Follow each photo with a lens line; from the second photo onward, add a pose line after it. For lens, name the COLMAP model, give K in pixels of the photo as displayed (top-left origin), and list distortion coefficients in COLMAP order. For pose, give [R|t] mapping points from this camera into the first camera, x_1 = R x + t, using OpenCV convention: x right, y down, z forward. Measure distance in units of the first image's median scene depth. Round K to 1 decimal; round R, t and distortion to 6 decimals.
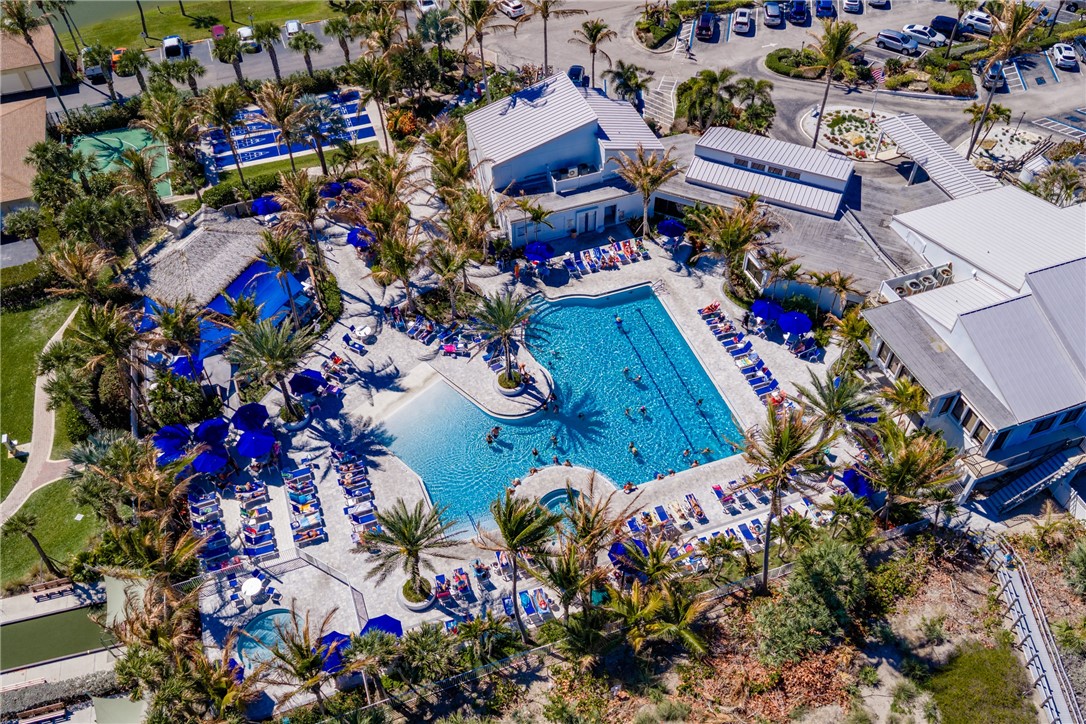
lens RADIAL K [[895.4, 0, 543.0], [0, 895.4, 362.0], [0, 0, 1]] dist [0.025679, -0.022869]
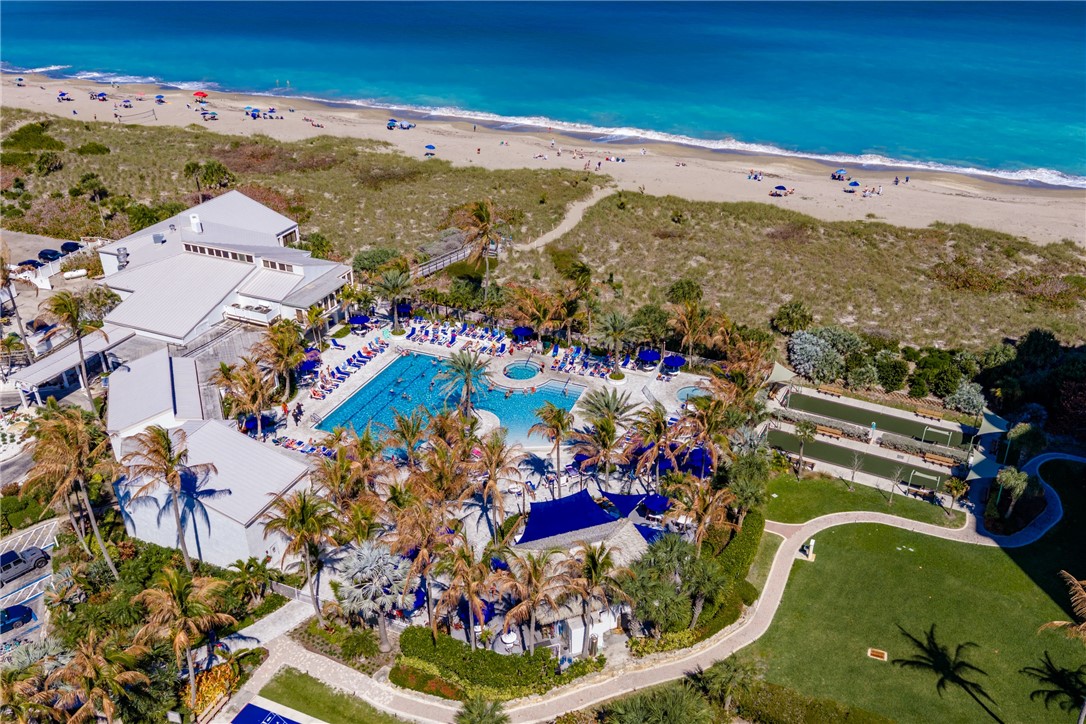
lens RADIAL K [[895.4, 0, 543.0], [0, 895.4, 362.0], [0, 0, 1]] dist [0.025679, -0.022869]
pose [[-0.726240, -0.321737, 0.607504, -0.895196], [0.520820, 0.319285, 0.791709, -1.002976], [-0.448690, 0.891371, -0.064311, 0.934732]]
